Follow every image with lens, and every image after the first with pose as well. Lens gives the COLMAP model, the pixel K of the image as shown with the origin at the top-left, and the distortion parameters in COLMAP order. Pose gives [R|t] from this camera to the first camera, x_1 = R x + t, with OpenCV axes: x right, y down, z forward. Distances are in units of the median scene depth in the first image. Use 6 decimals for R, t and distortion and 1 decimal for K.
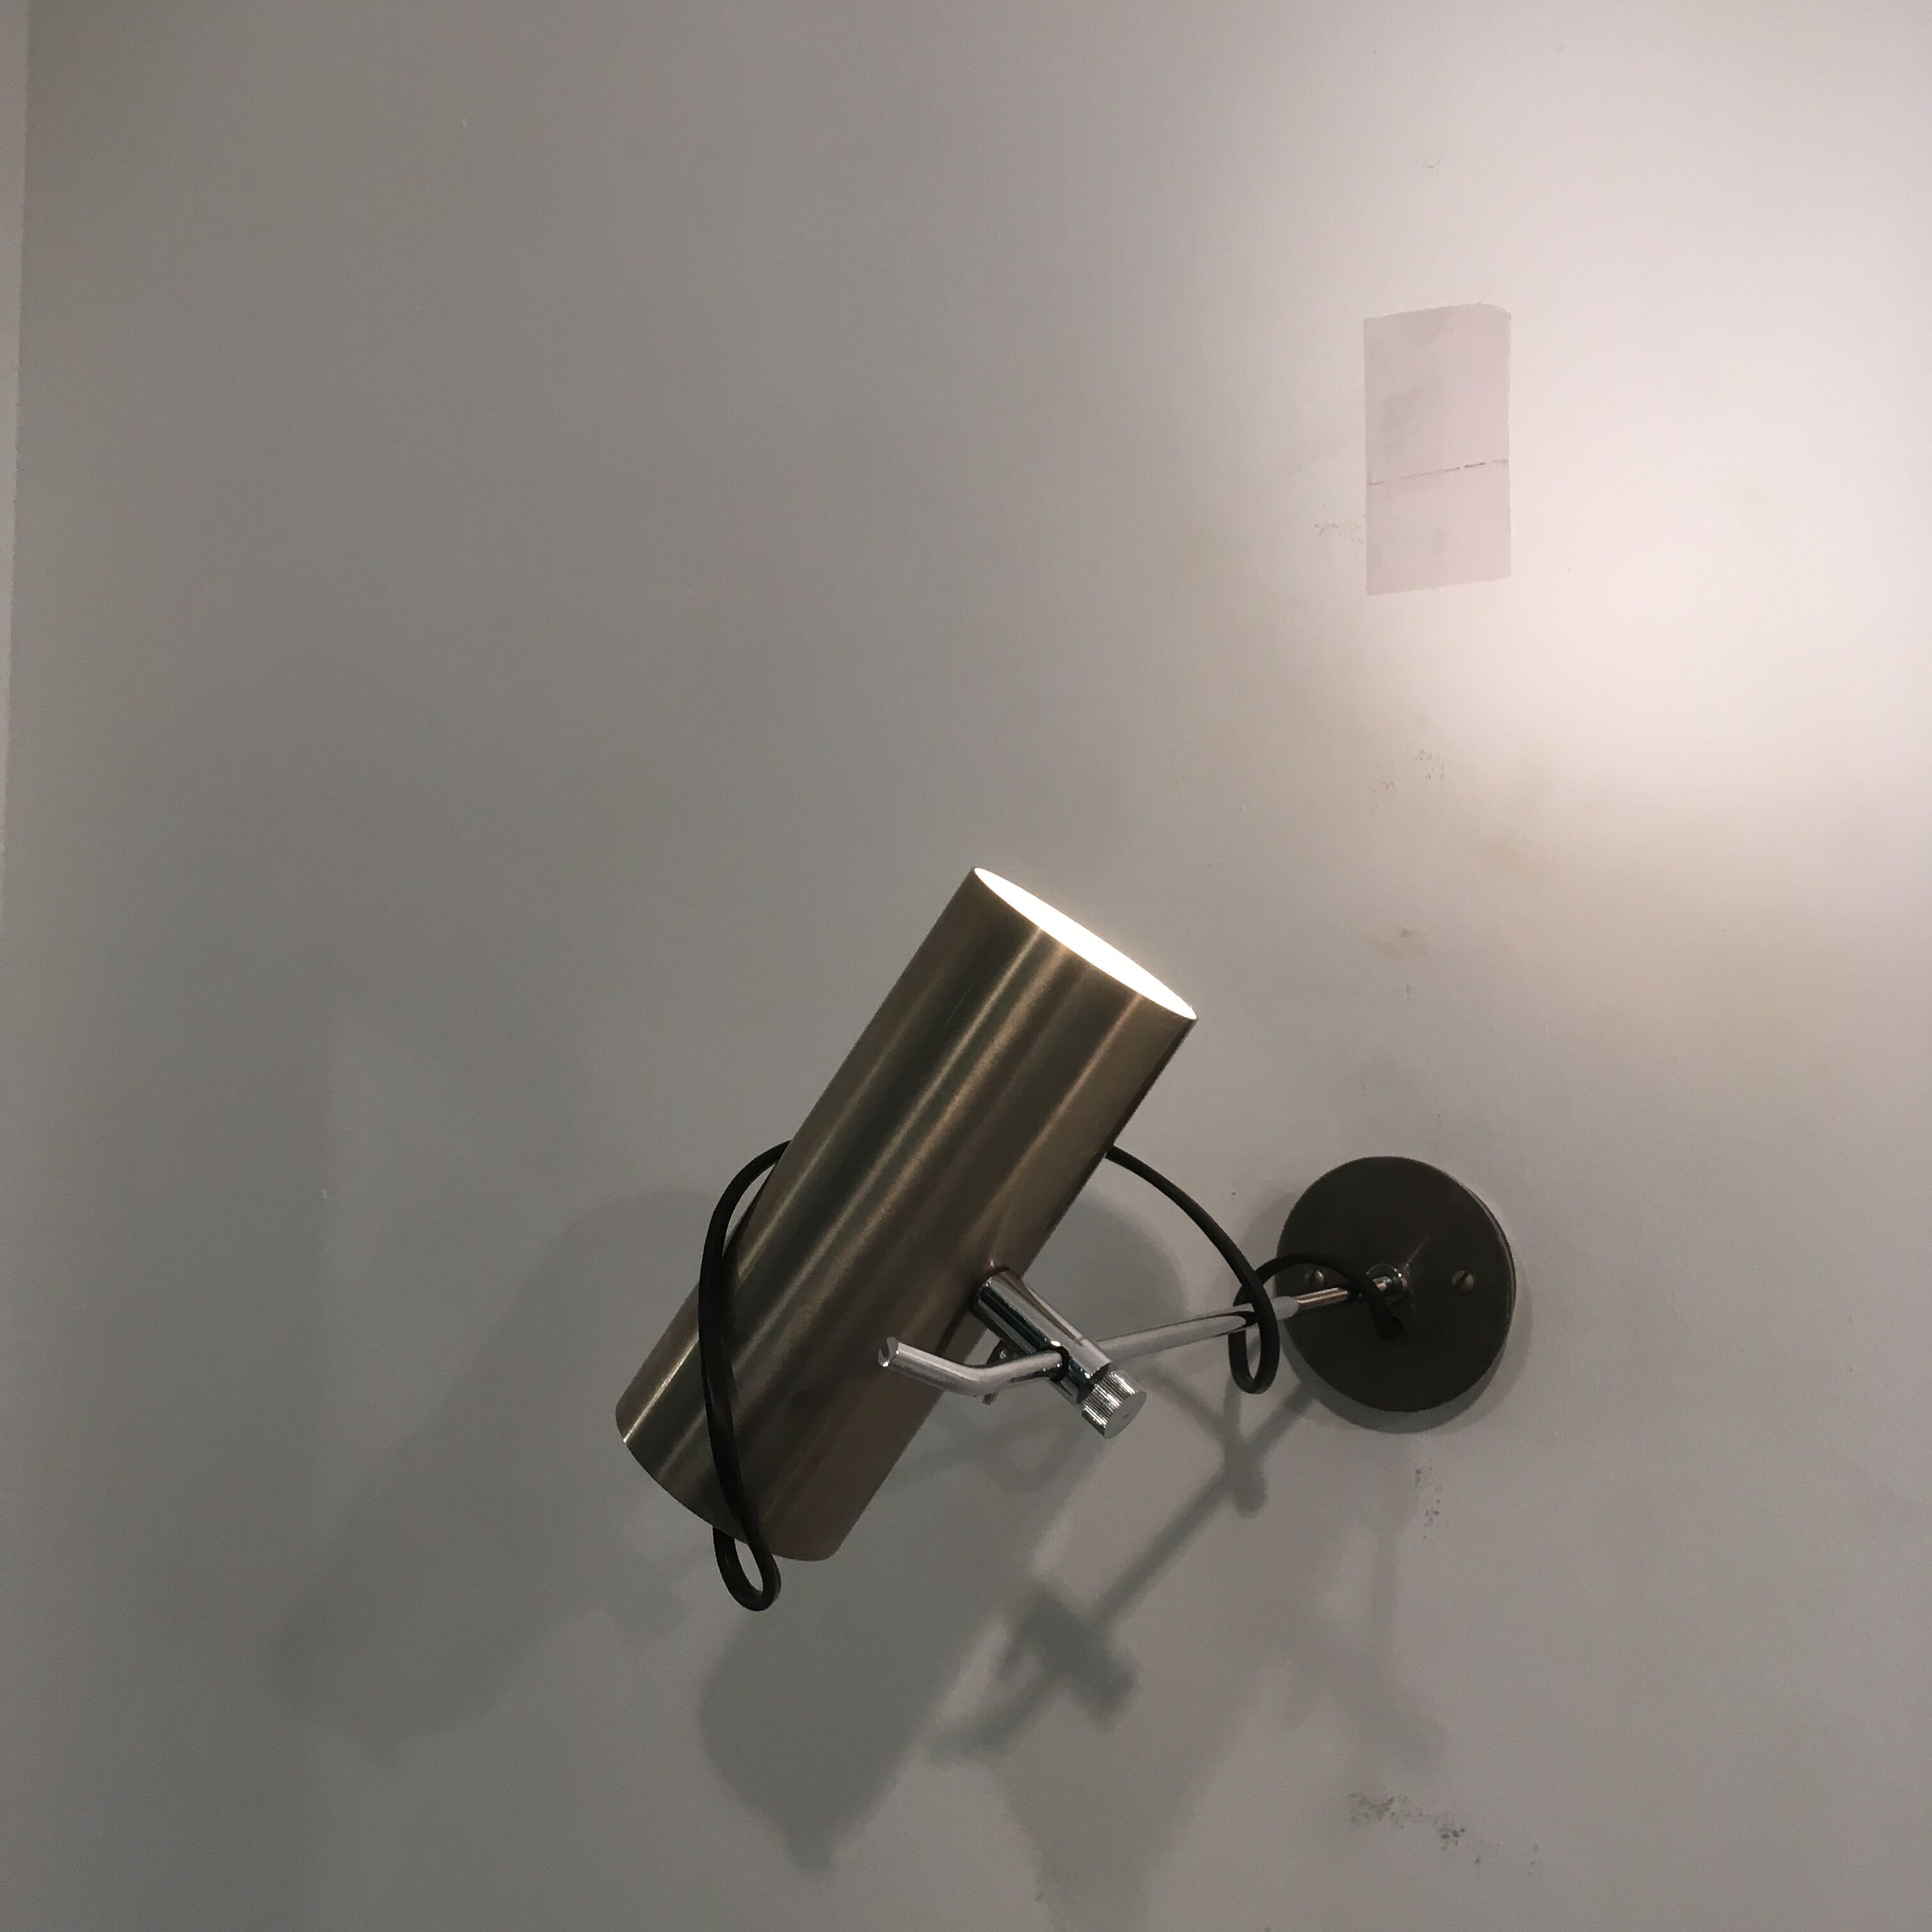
lens RADIAL K [[2181.5, 0, 937.5], [0, 2181.5, 957.4], [0, 0, 1]] dist [0.078961, 0.000000]
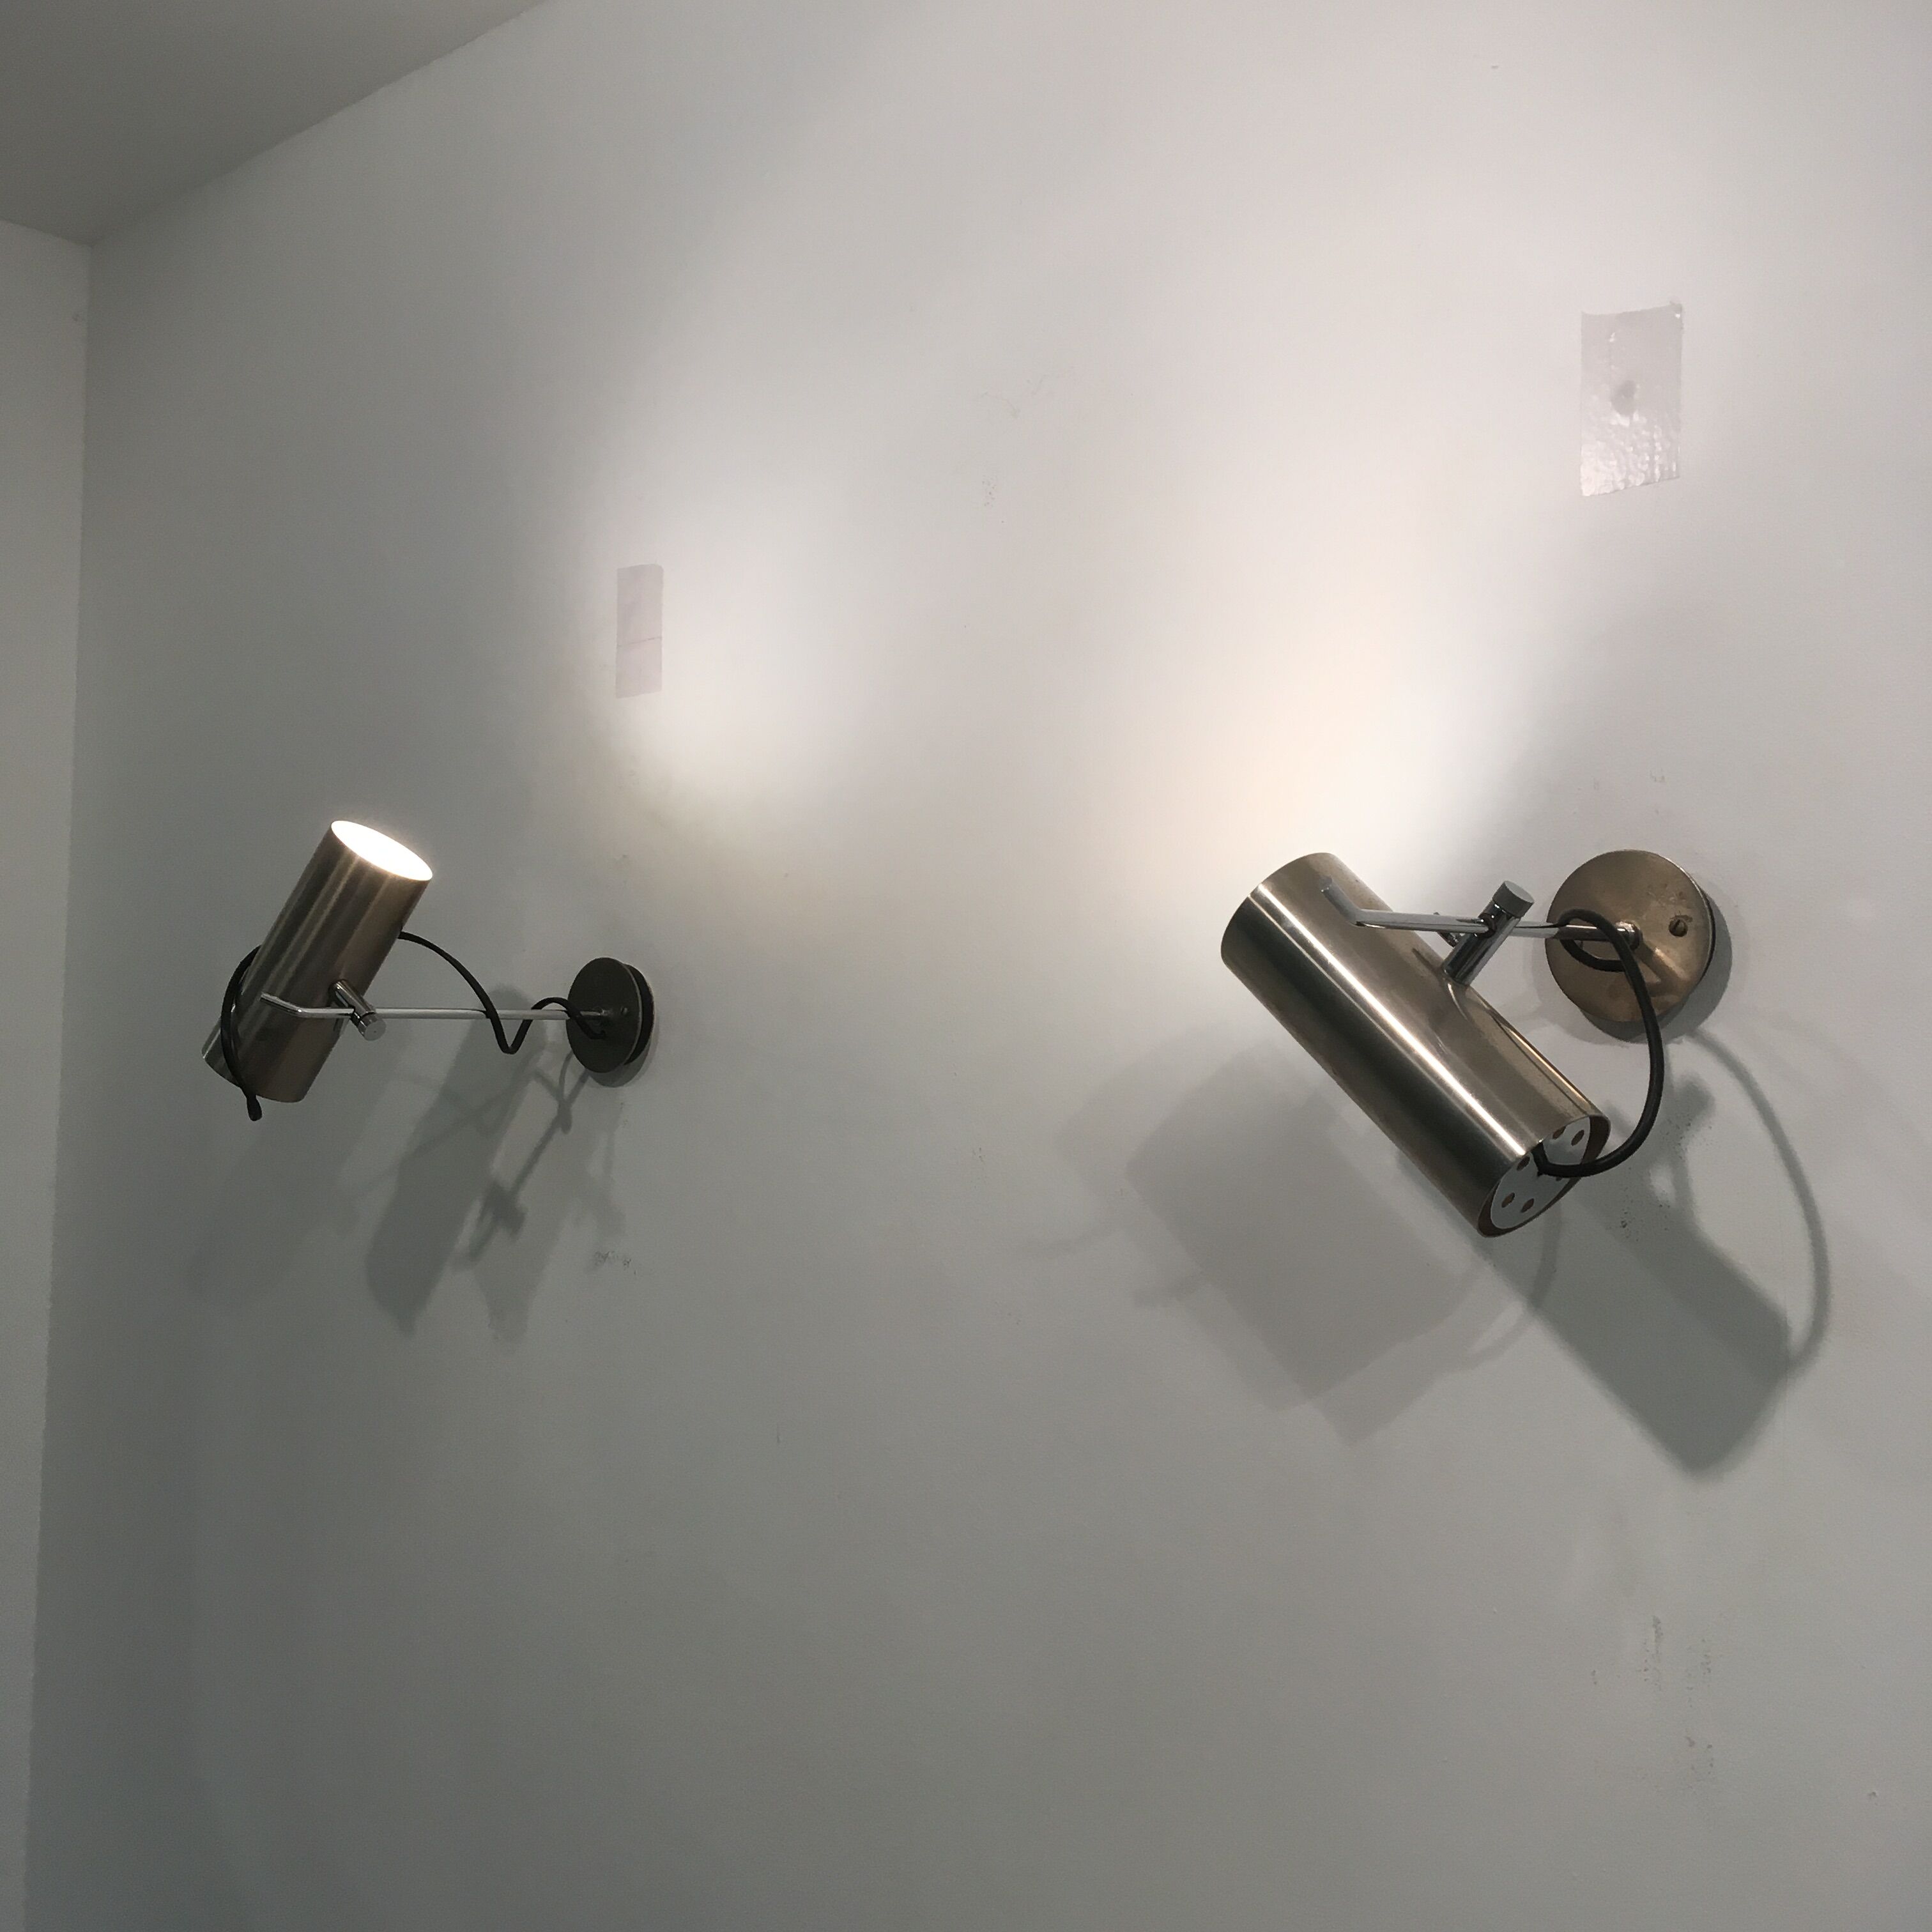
lens RADIAL K [[2181.5, 0, 961.7], [0, 2181.5, 955.4], [0, 0, 1]] dist [0.078961, 0.000000]
pose [[0.994488, -0.008758, -0.104482, 0.773105], [0.007504, 0.999895, -0.012387, 0.116118], [0.104579, 0.011535, 0.994450, -1.102895]]
